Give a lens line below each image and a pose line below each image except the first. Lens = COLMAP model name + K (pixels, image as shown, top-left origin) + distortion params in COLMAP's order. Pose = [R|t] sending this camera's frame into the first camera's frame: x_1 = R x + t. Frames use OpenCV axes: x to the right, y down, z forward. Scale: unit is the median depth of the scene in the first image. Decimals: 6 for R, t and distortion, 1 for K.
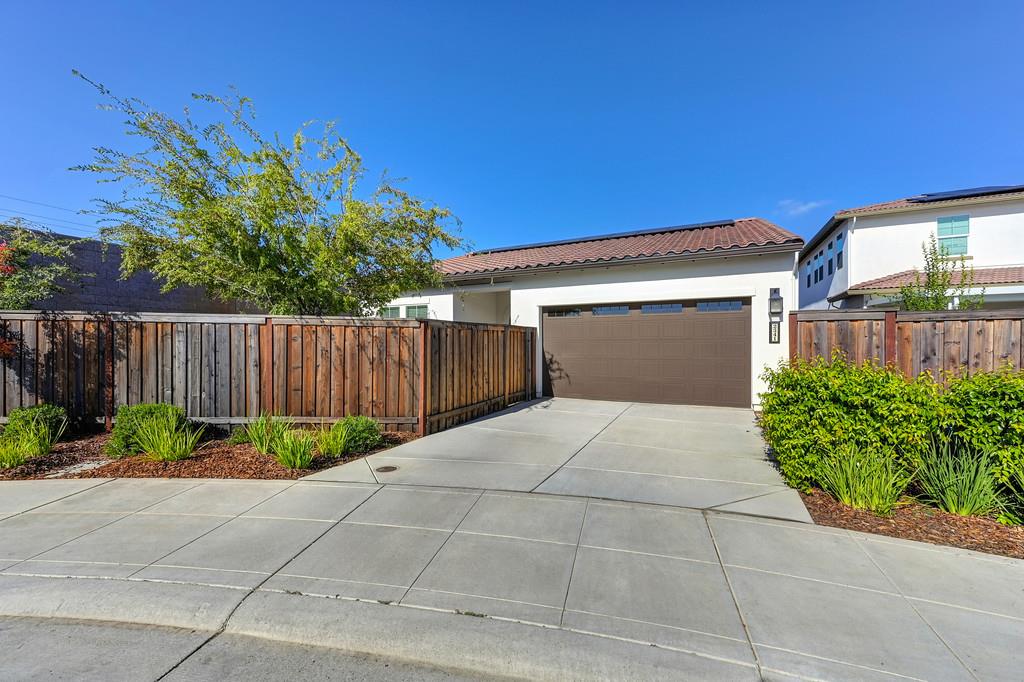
lens RADIAL K [[404.4, 0, 509.4], [0, 404.4, 349.2], [0, 0, 1]] dist [-0.004049, 0.000790]
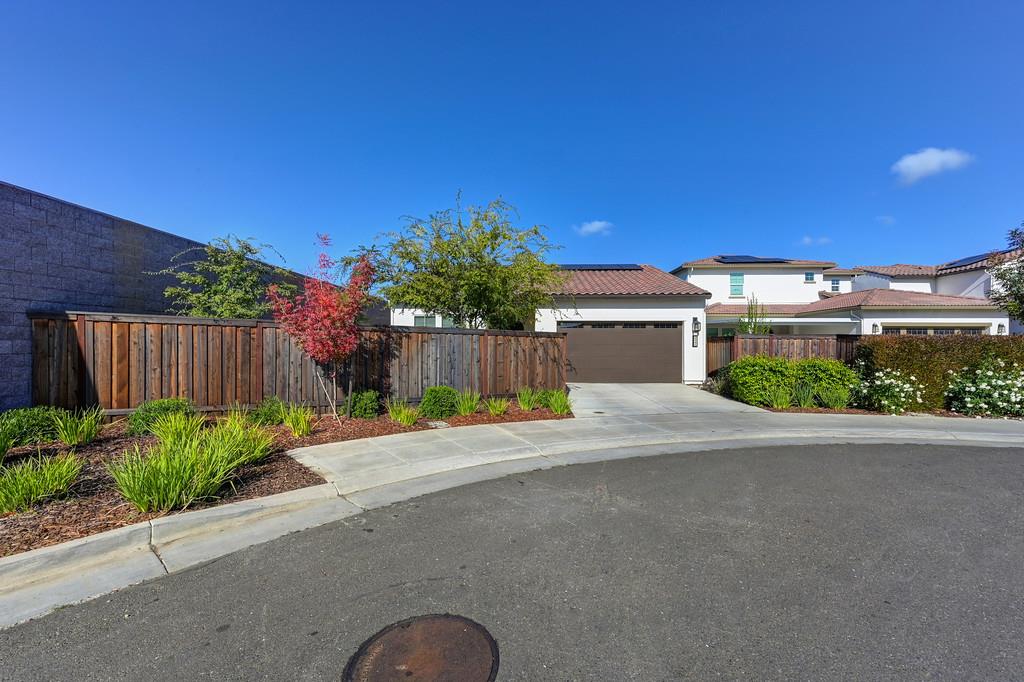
lens RADIAL K [[404.4, 0, 508.0], [0, 404.4, 347.1], [0, 0, 1]] dist [-0.004049, 0.000790]
pose [[0.918026, 0.002184, 0.396515, -0.865441], [-0.000856, 0.999993, -0.003527, -0.007317], [-0.396520, 0.002898, 0.918021, -0.361333]]
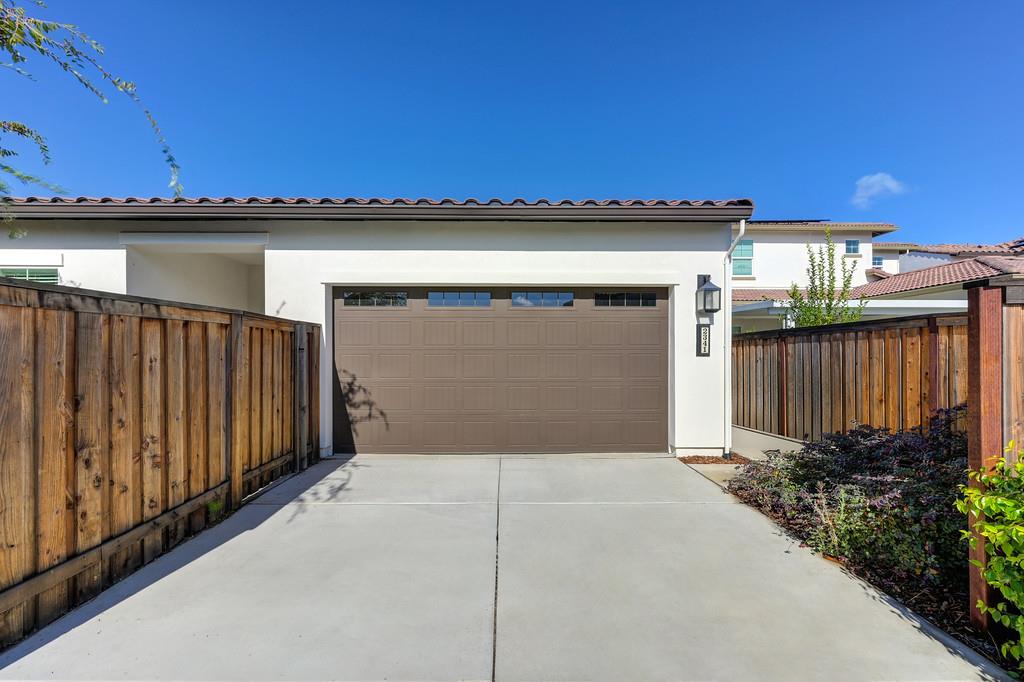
lens RADIAL K [[404.4, 0, 508.8], [0, 404.4, 360.7], [0, 0, 1]] dist [-0.004049, 0.000790]
pose [[0.890982, -0.003969, 0.454020, 0.059657], [0.003110, 0.999992, 0.002638, -0.010001], [-0.454027, -0.000939, 0.890987, 0.546259]]
